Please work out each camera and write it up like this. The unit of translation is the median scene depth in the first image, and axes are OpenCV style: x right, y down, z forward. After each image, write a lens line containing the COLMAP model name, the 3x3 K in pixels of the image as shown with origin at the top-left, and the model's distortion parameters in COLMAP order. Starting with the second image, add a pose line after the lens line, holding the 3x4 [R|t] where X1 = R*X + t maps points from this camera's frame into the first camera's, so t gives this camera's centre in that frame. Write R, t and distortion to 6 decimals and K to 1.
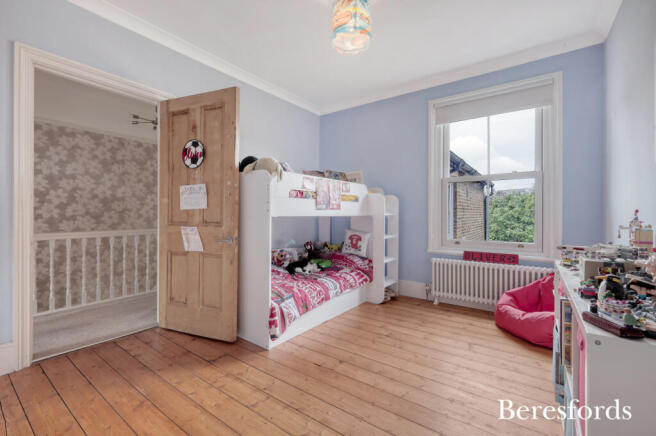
lens RADIAL K [[285.8, 0, 327.8], [0, 285.8, 215.4], [0, 0, 1]] dist [0.000578, 0.000009]
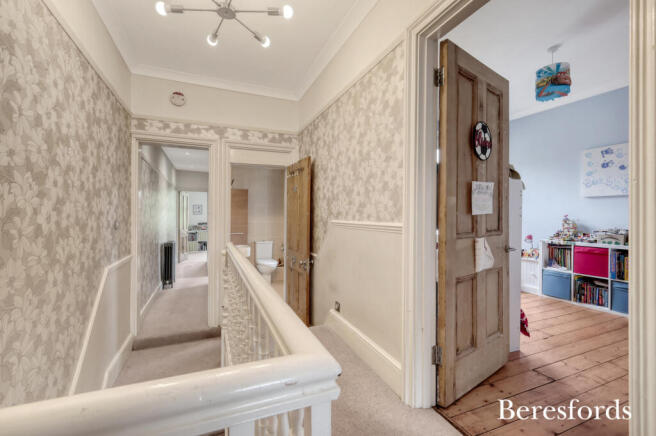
lens RADIAL K [[285.8, 0, 328.3], [0, 285.8, 214.5], [0, 0, 1]] dist [0.000578, 0.000009]
pose [[0.524999, -0.002096, 0.851100, -1.329085], [0.000314, 0.999997, 0.002269, -0.022837], [-0.851103, -0.000924, 0.524998, 0.952746]]
